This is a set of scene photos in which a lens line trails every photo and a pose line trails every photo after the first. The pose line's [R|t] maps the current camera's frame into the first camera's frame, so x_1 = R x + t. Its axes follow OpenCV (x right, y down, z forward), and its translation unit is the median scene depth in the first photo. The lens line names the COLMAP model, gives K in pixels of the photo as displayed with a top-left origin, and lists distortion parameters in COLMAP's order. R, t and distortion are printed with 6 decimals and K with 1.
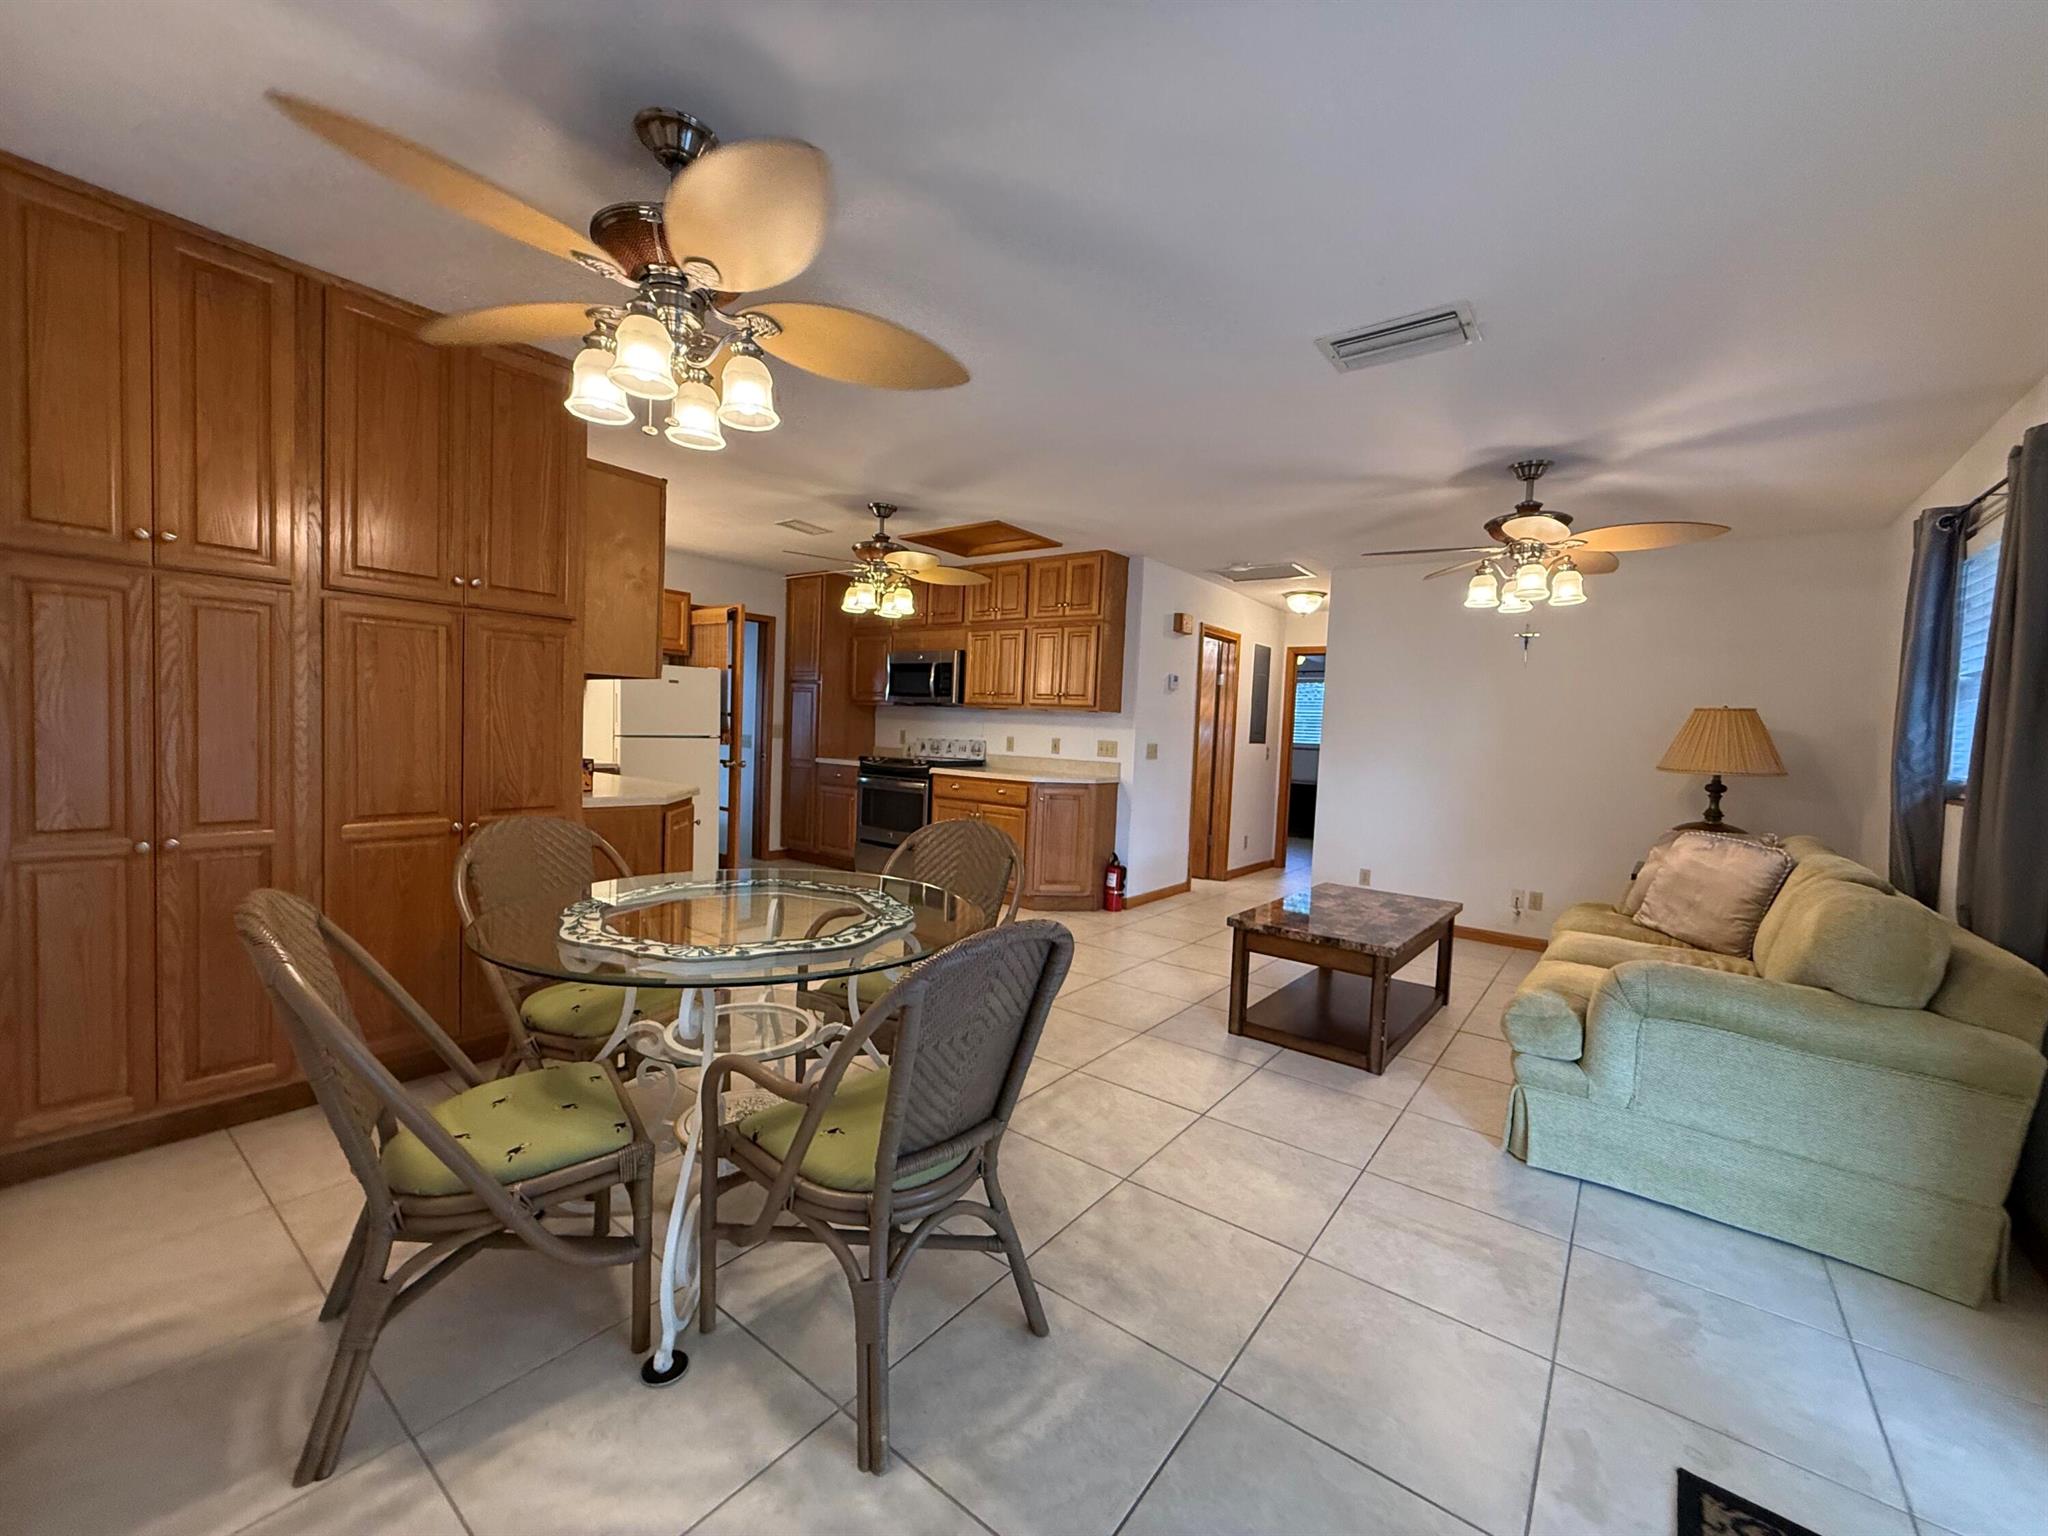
lens RADIAL K [[818.7, 0, 1021.7], [0, 818.7, 767.1], [0, 0, 1]] dist [-0.000999, 0.000060]
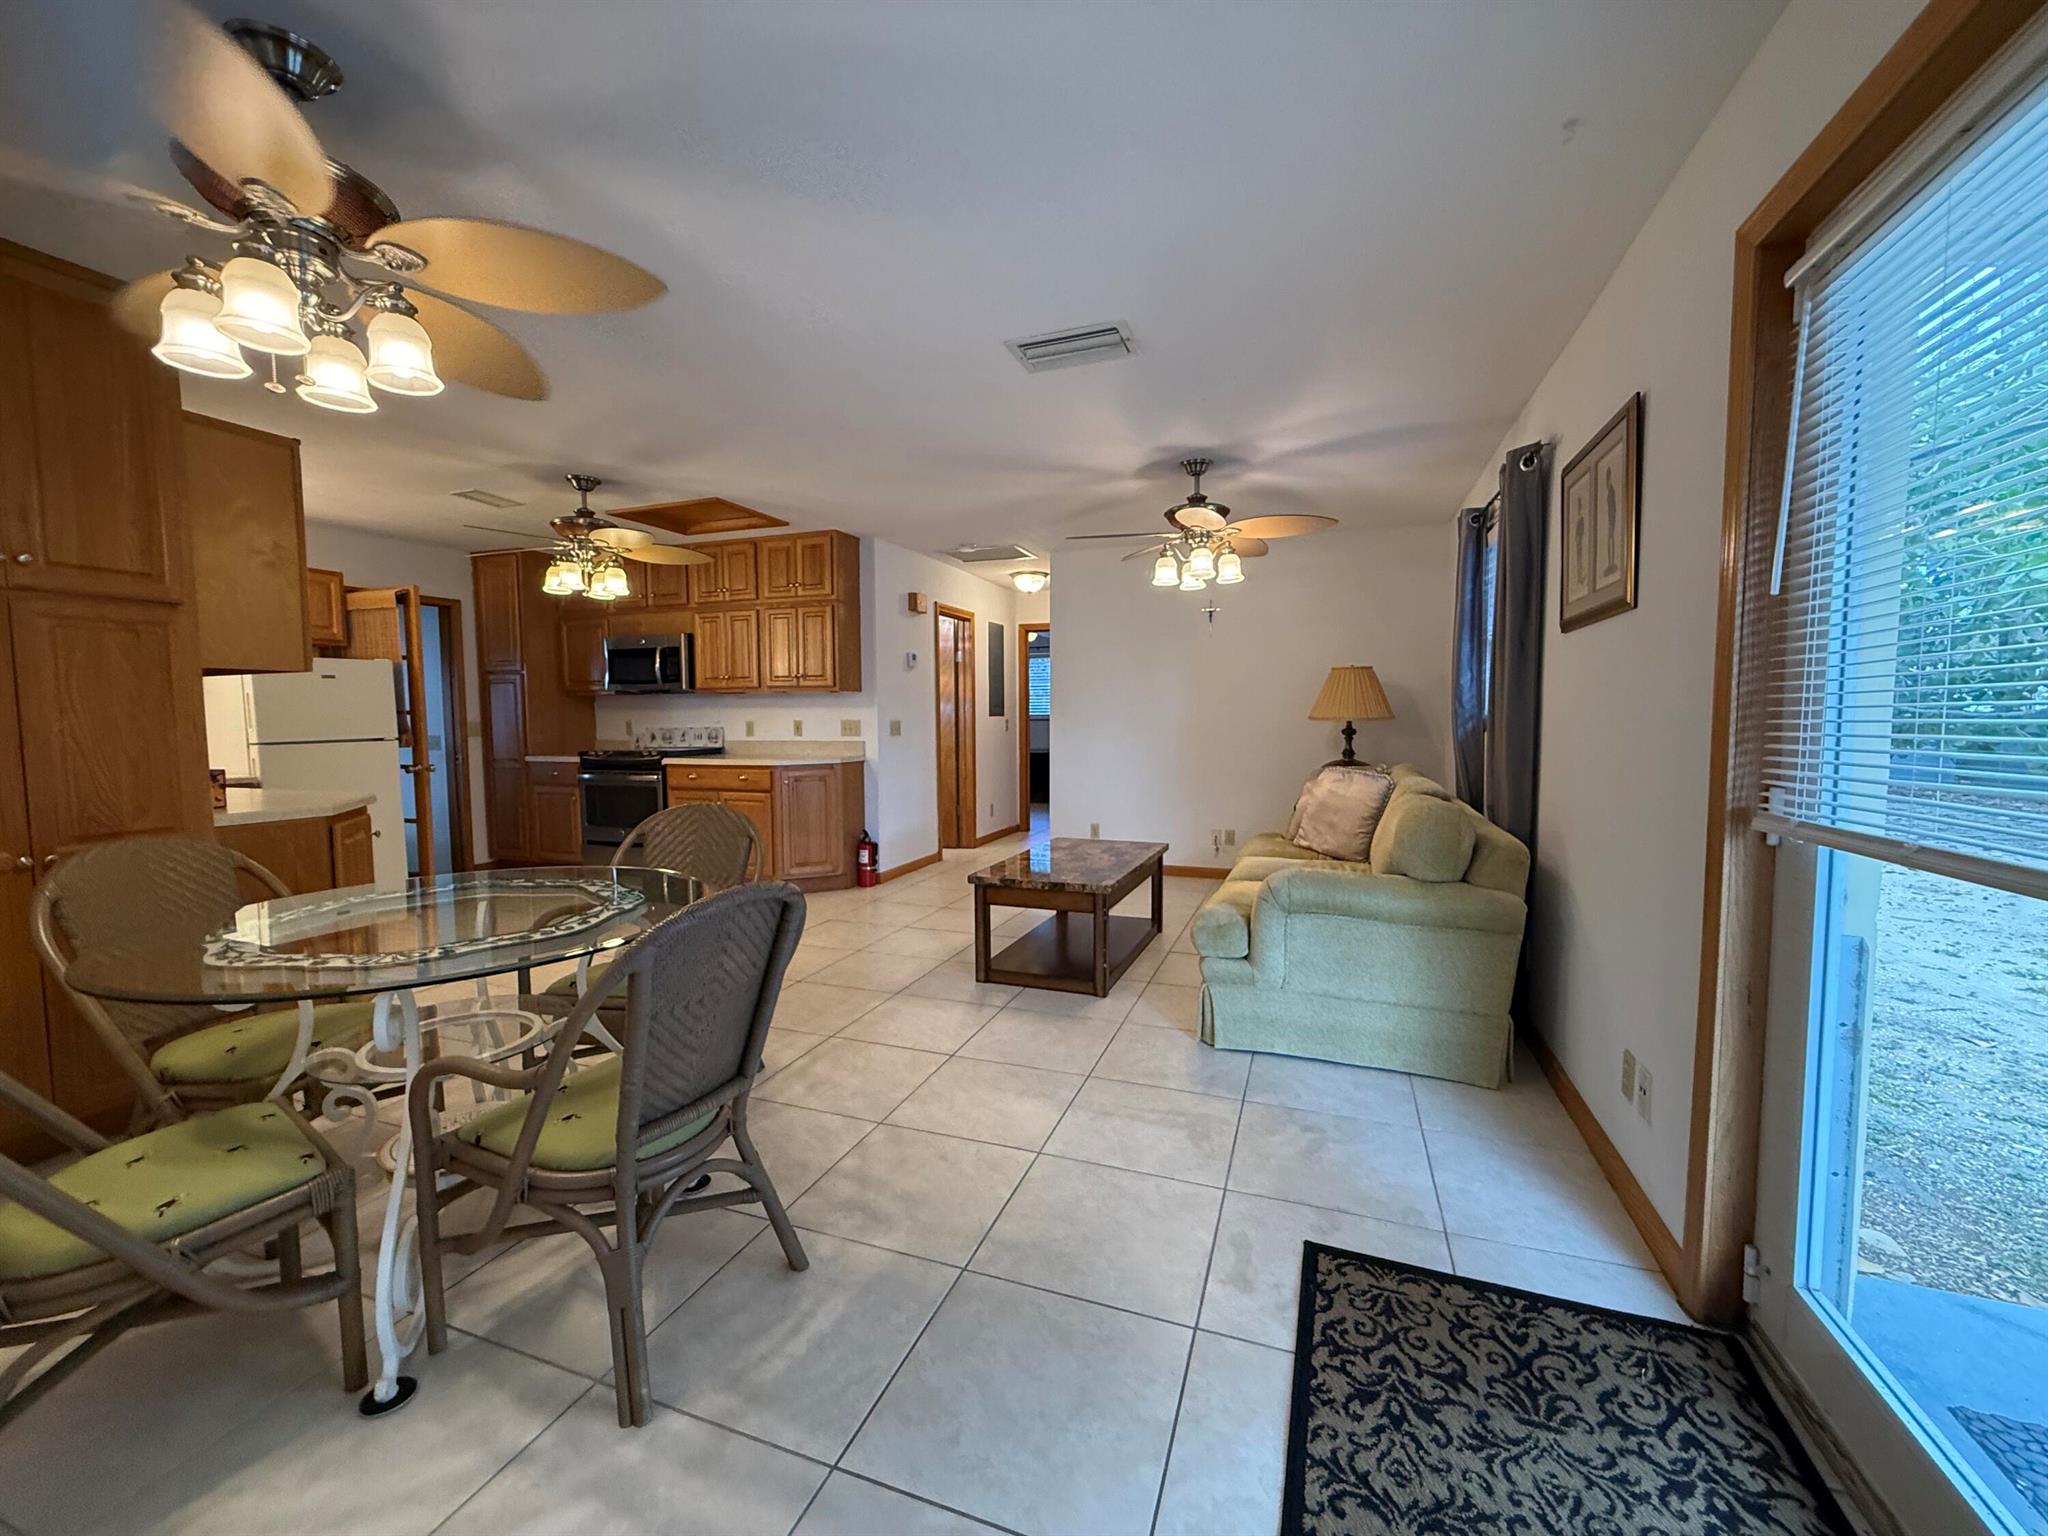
lens RADIAL K [[817.9, 0, 1024.0], [0, 817.9, 768.0], [0, 0, 1]] dist [0.000272, 0.000314]
pose [[0.953634, -0.069153, 0.292918, 0.016921], [0.062062, 0.997512, 0.033443, 0.011237], [-0.294502, -0.013714, 0.955553, -0.049946]]
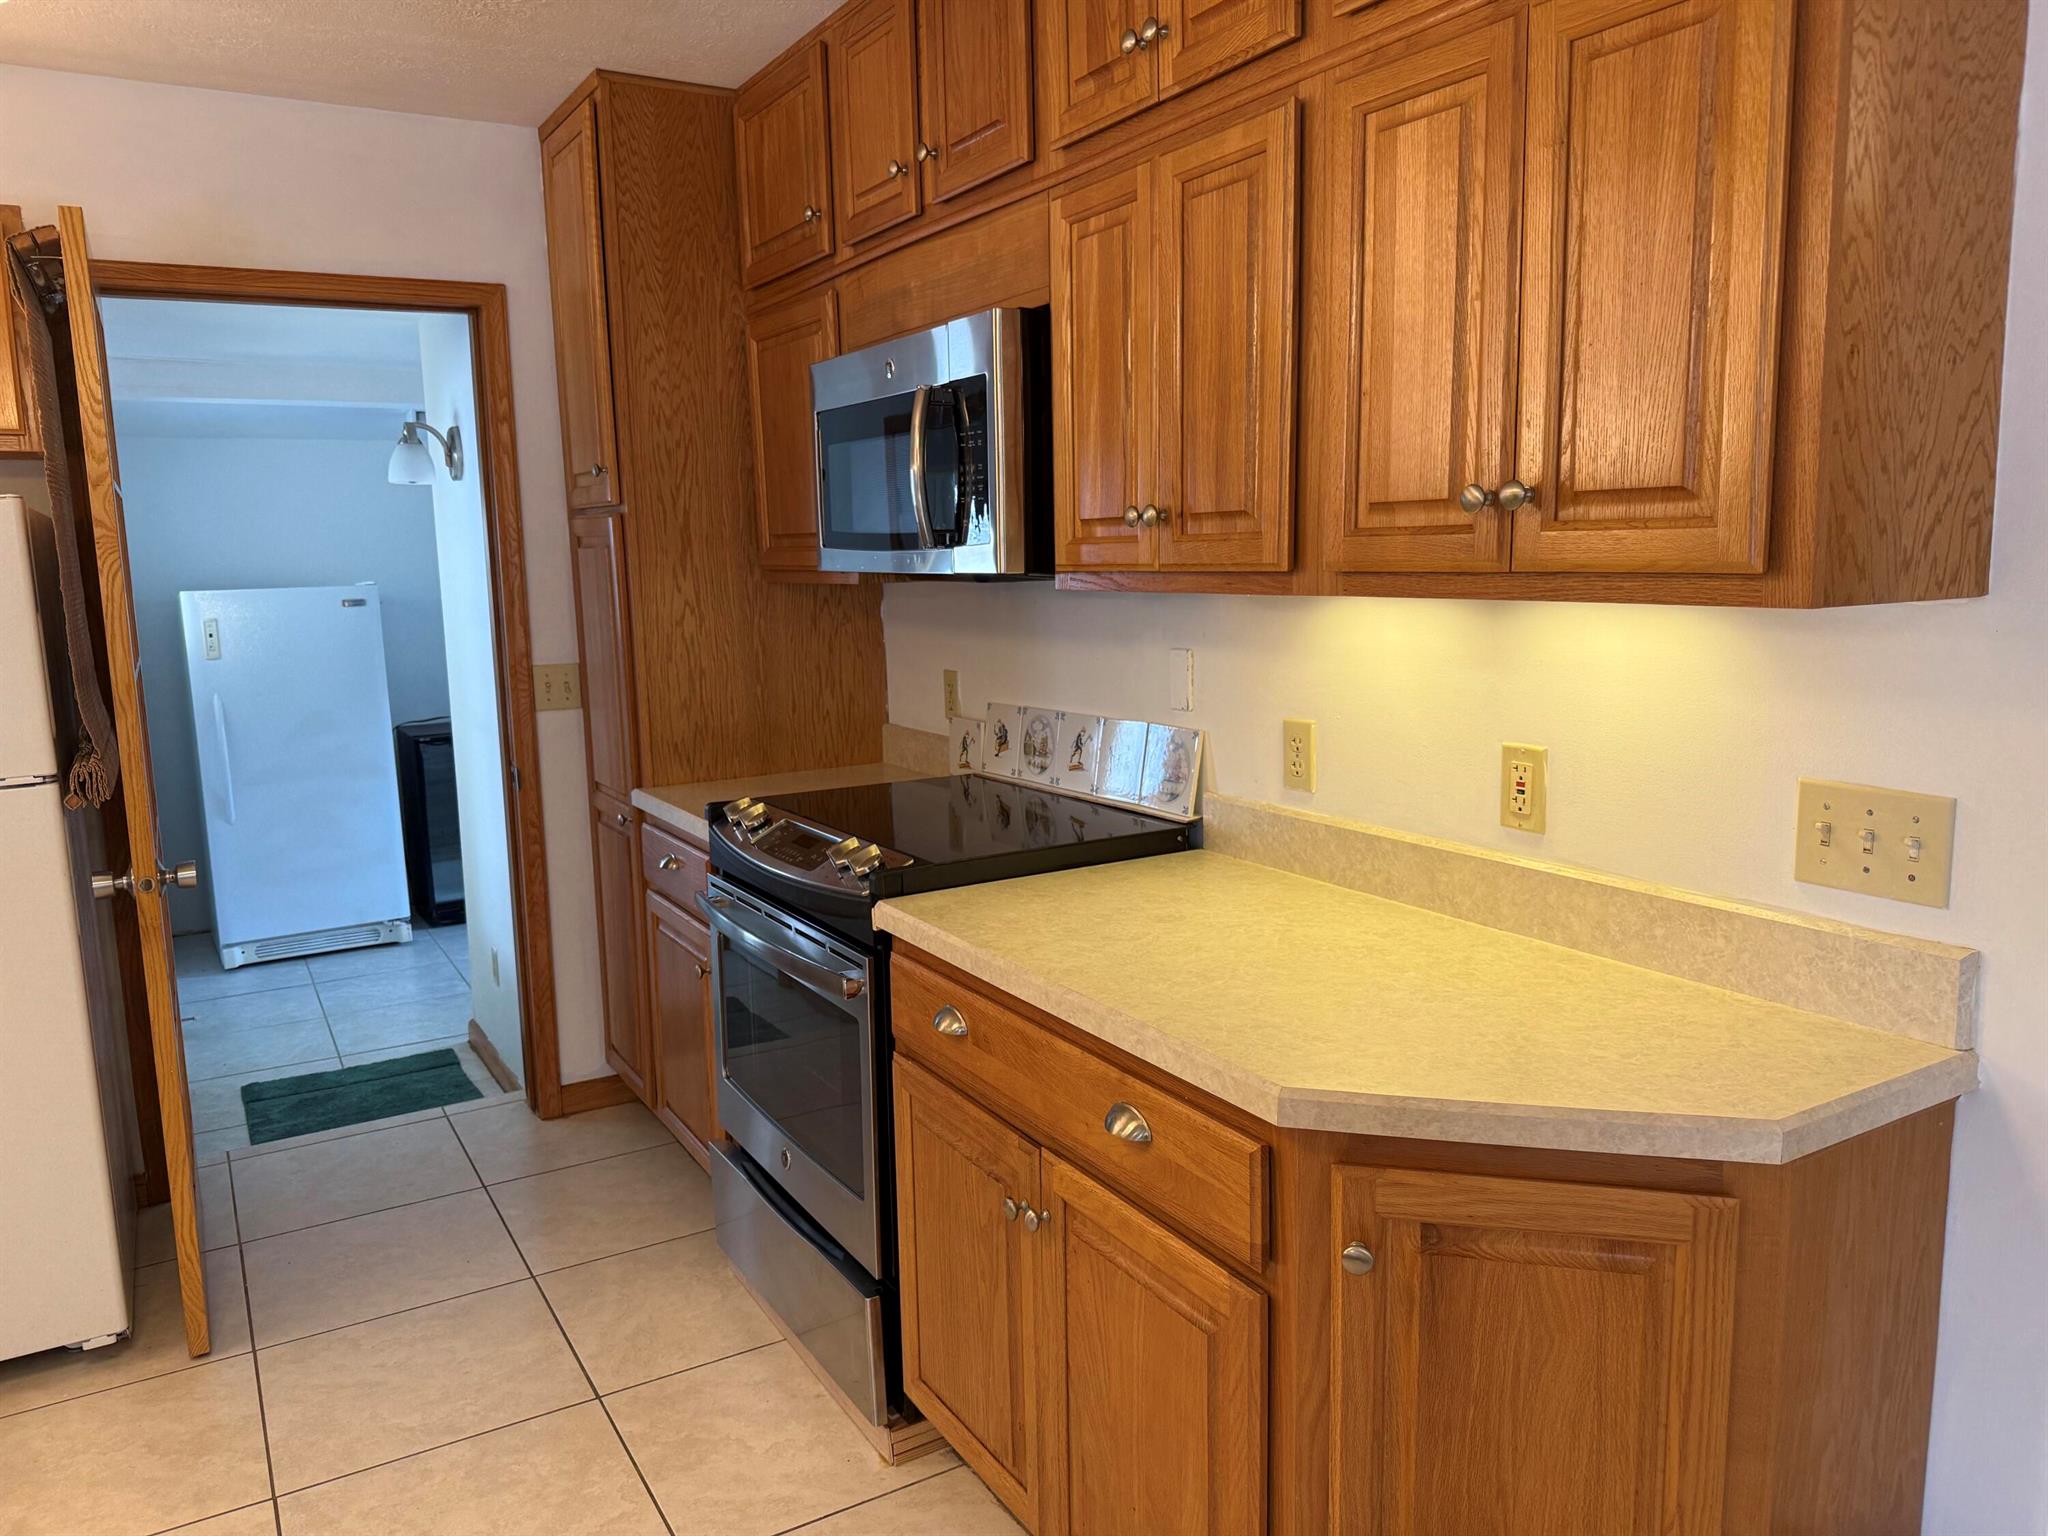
lens RADIAL K [[1452.7, 0, 1027.5], [0, 1452.7, 768.2], [0, 0, 1]] dist [-0.001961, 0.000457]
pose [[0.925961, -0.008686, -0.377519, 0.111595], [0.047070, 0.994593, 0.092569, -0.118468], [0.374673, -0.103485, 0.921363, 1.252199]]
